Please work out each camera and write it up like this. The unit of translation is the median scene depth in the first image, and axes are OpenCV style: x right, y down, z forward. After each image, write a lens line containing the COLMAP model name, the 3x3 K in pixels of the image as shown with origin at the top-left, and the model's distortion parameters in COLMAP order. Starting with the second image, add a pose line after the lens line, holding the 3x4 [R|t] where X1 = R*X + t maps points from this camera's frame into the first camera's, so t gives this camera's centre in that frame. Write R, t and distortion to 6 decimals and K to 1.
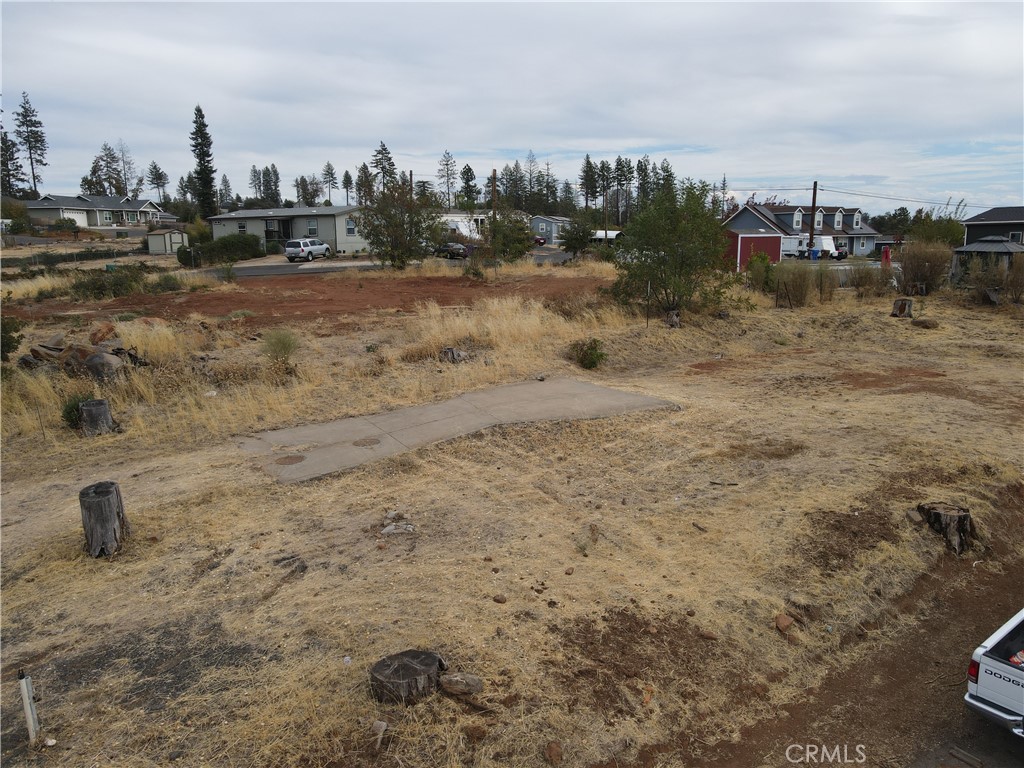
lens RADIAL K [[743.6, 0, 509.3], [0, 743.6, 382.8], [0, 0, 1]] dist [0.007984, 0.009670]
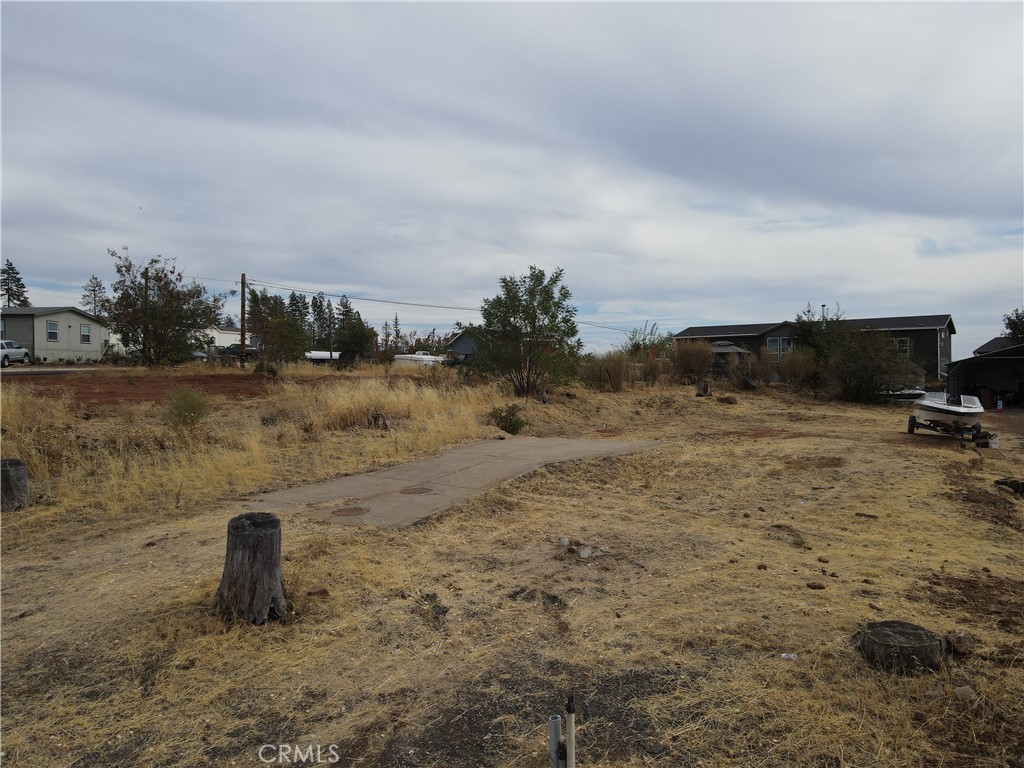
lens RADIAL K [[743.6, 0, 507.6], [0, 743.6, 388.6], [0, 0, 1]] dist [0.007984, 0.009670]
pose [[0.900729, -0.002474, 0.434375, -0.450511], [0.079593, 0.983994, -0.159441, 0.106448], [-0.427028, 0.178186, 0.886508, 0.203633]]
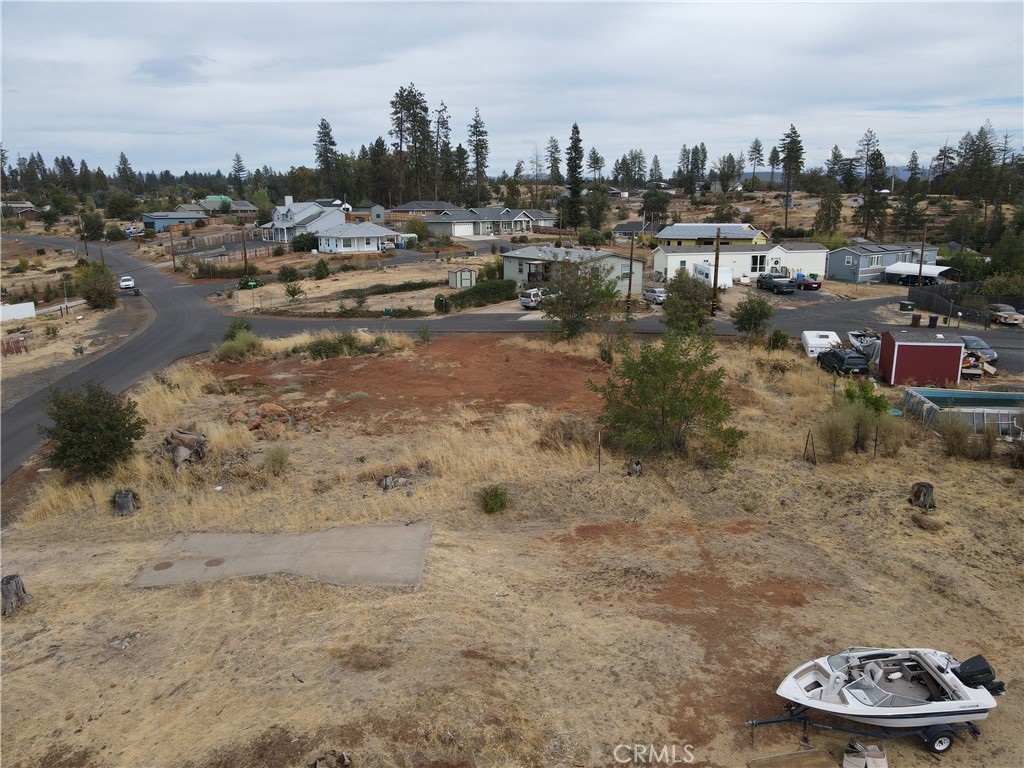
lens RADIAL K [[743.6, 0, 505.8], [0, 743.6, 380.8], [0, 0, 1]] dist [0.007984, 0.009670]
pose [[0.841179, 0.122439, -0.526714, 1.026614], [-0.102847, 0.992474, 0.066461, -0.434091], [0.530887, -0.001735, 0.847441, 0.042026]]
